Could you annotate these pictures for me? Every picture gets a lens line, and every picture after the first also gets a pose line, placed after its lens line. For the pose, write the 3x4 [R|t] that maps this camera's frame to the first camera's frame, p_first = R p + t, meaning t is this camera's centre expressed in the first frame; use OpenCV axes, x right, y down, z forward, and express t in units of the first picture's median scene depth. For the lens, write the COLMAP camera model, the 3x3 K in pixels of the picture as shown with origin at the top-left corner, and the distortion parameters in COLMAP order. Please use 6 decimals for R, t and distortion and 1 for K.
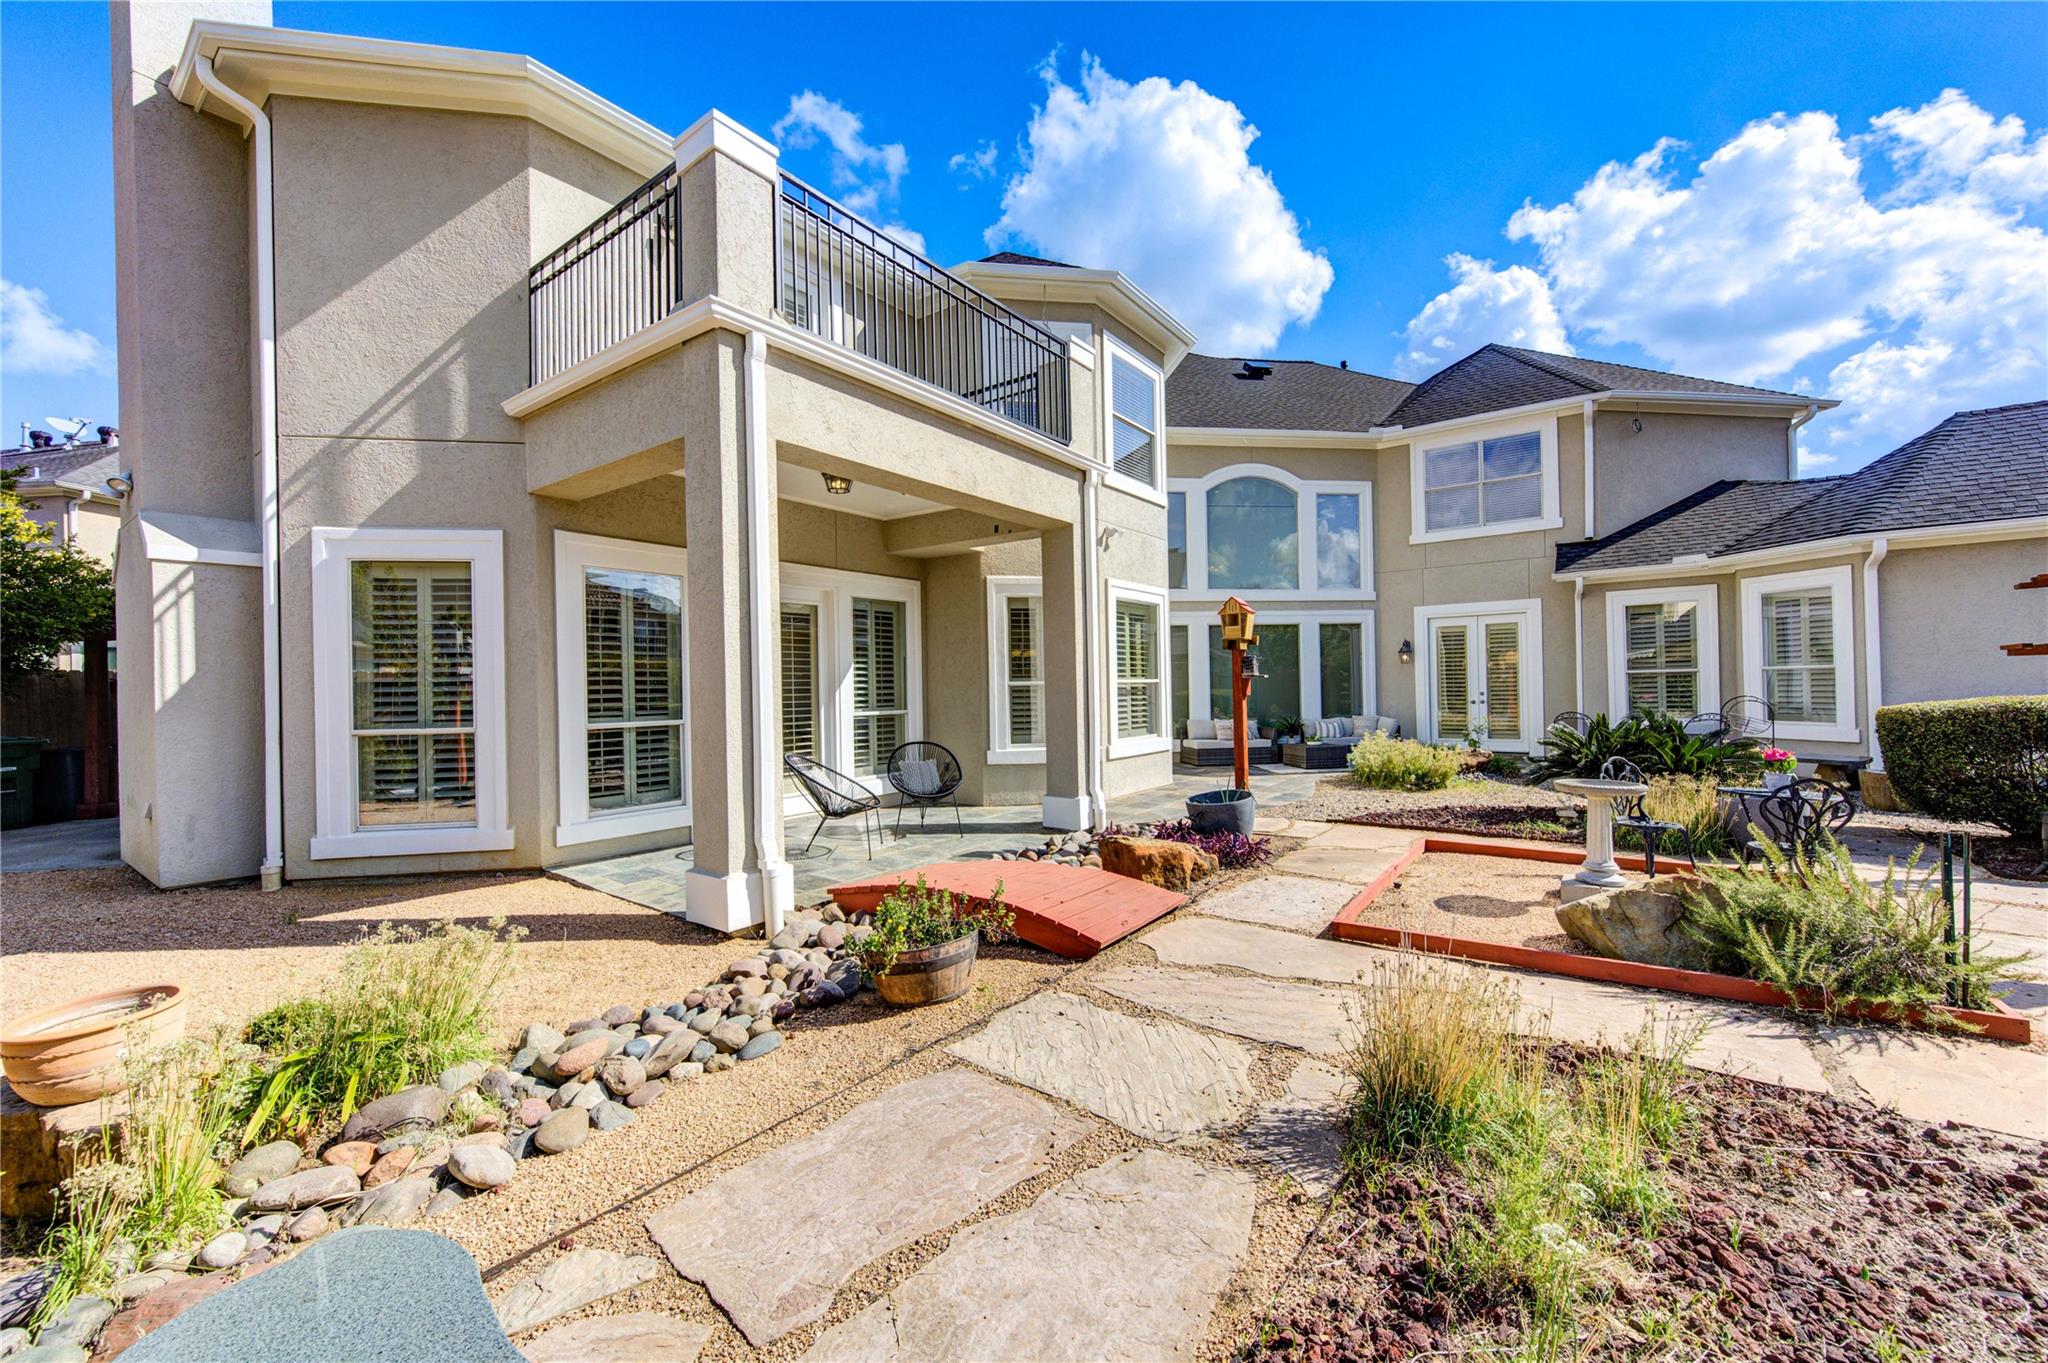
lens RADIAL K [[800.2, 0, 1024.0], [0, 800.2, 681.5], [0, 0, 1]] dist [0.001530, 0.000103]
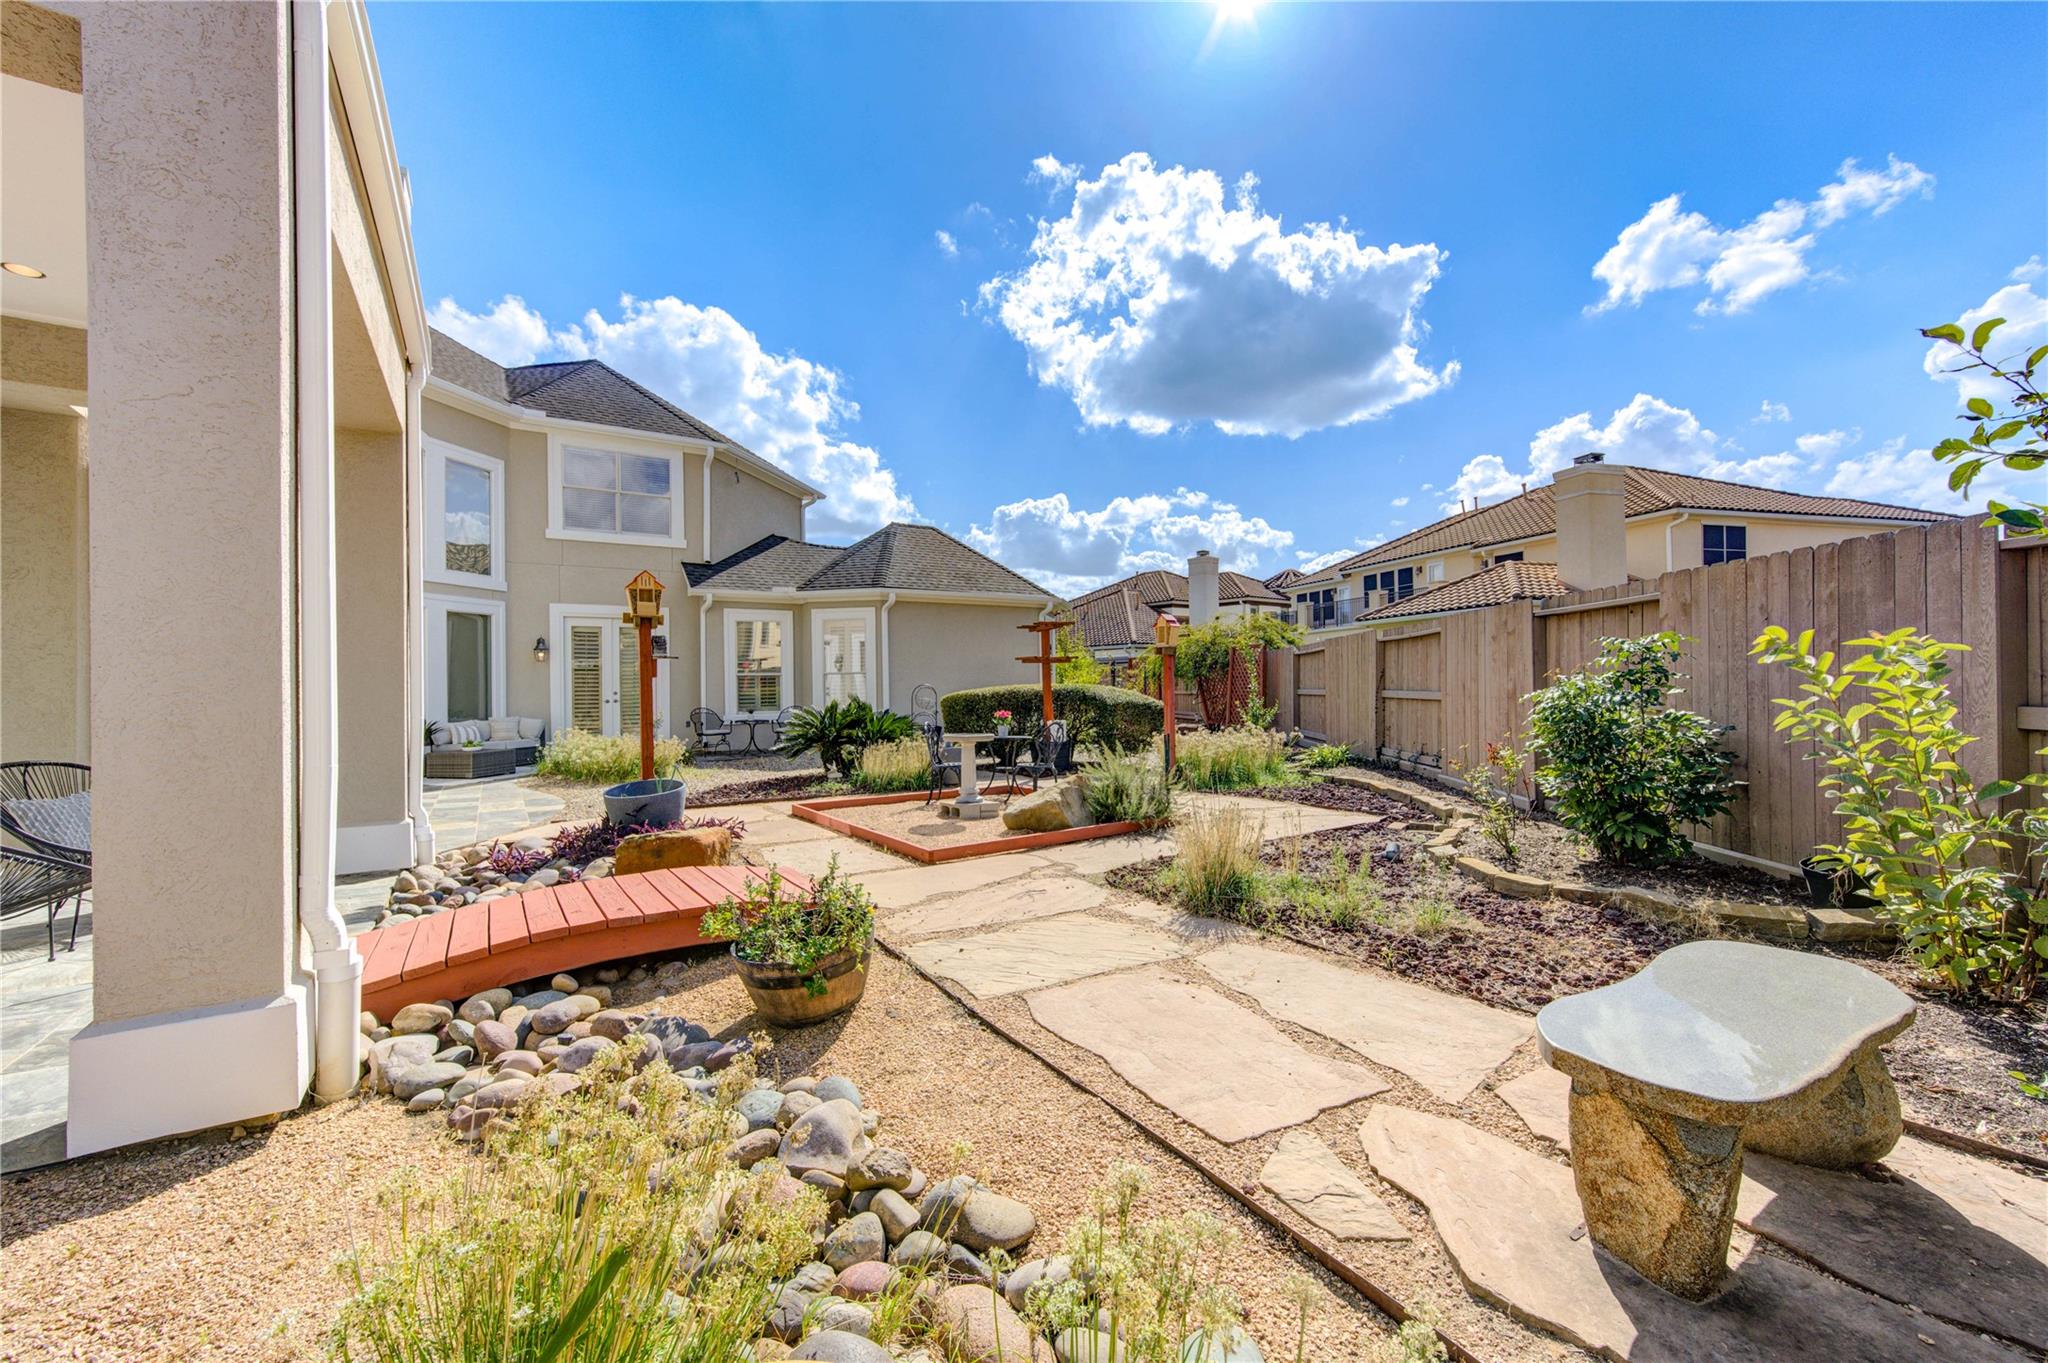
lens RADIAL K [[800.2, 0, 1024.0], [0, 800.2, 681.5], [0, 0, 1]] dist [0.001530, 0.000103]
pose [[0.355581, 0.018033, 0.934471, -0.231931], [-0.001421, 0.999823, -0.018753, 0.020327], [-0.934644, 0.005340, 0.355544, 0.137795]]
